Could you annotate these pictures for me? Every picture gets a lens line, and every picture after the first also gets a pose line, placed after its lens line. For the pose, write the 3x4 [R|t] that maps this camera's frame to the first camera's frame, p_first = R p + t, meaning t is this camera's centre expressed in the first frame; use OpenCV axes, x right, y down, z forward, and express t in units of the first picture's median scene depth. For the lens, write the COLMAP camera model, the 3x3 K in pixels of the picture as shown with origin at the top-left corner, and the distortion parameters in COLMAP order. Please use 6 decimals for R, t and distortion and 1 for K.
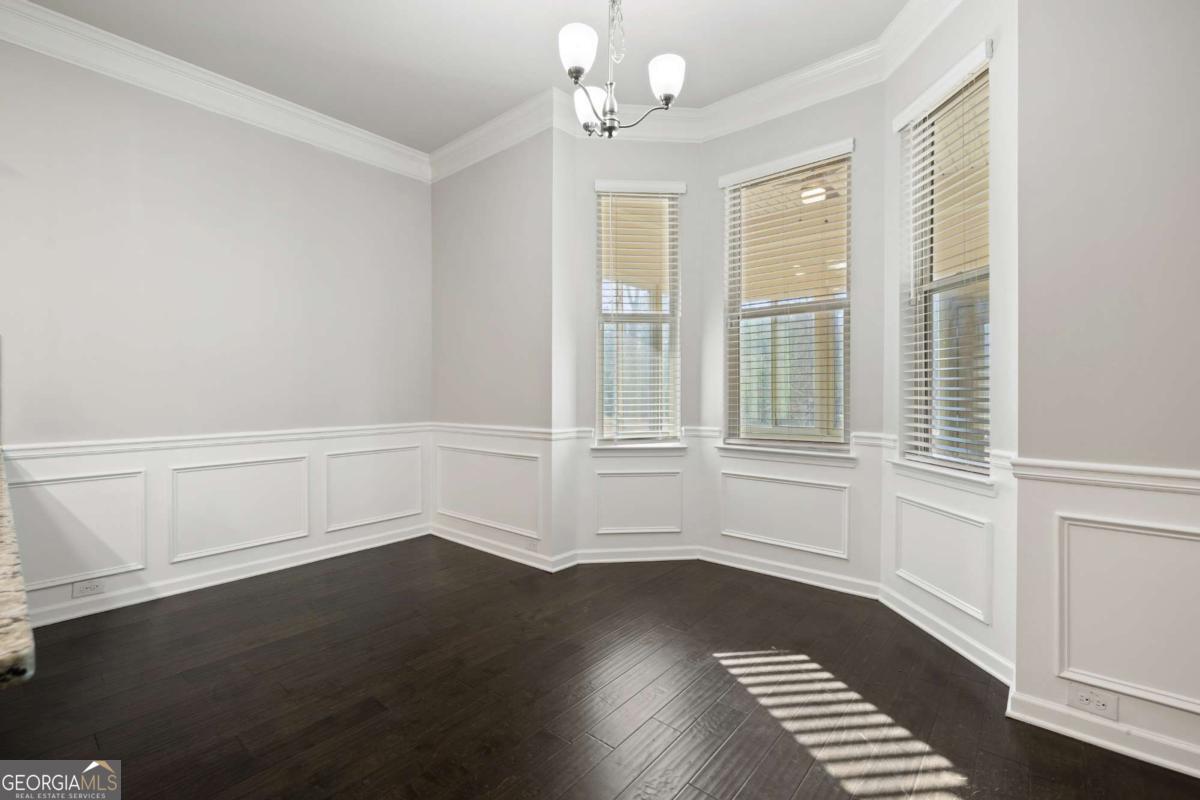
lens RADIAL K [[511.4, 0, 600.0], [0, 511.4, 400.0], [0, 0, 1]] dist [-0.000595, -0.000037]
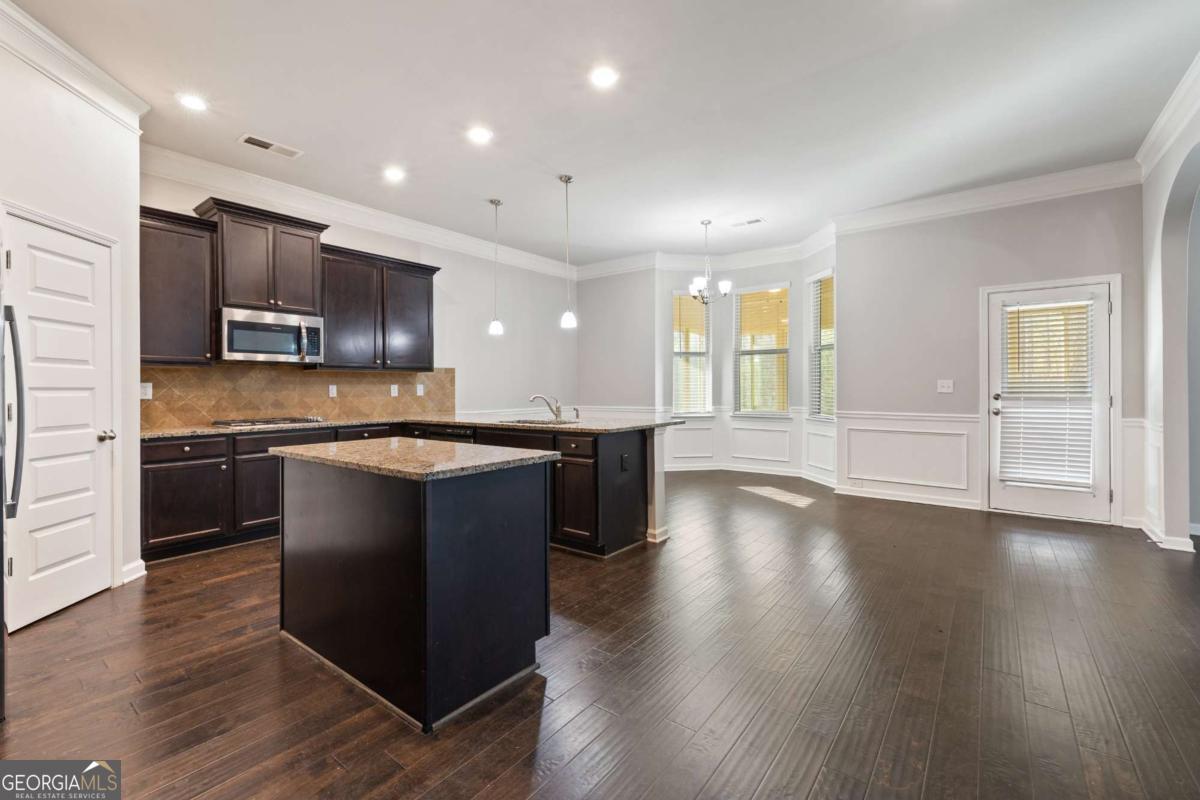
lens RADIAL K [[515.2, 0, 593.4], [0, 515.2, 383.0], [0, 0, 1]] dist [0.002120, 0.000568]
pose [[0.998655, -0.001532, 0.051819, -0.460407], [0.002902, 0.999648, -0.026368, 0.010803], [-0.051760, 0.026483, 0.998308, -1.139680]]
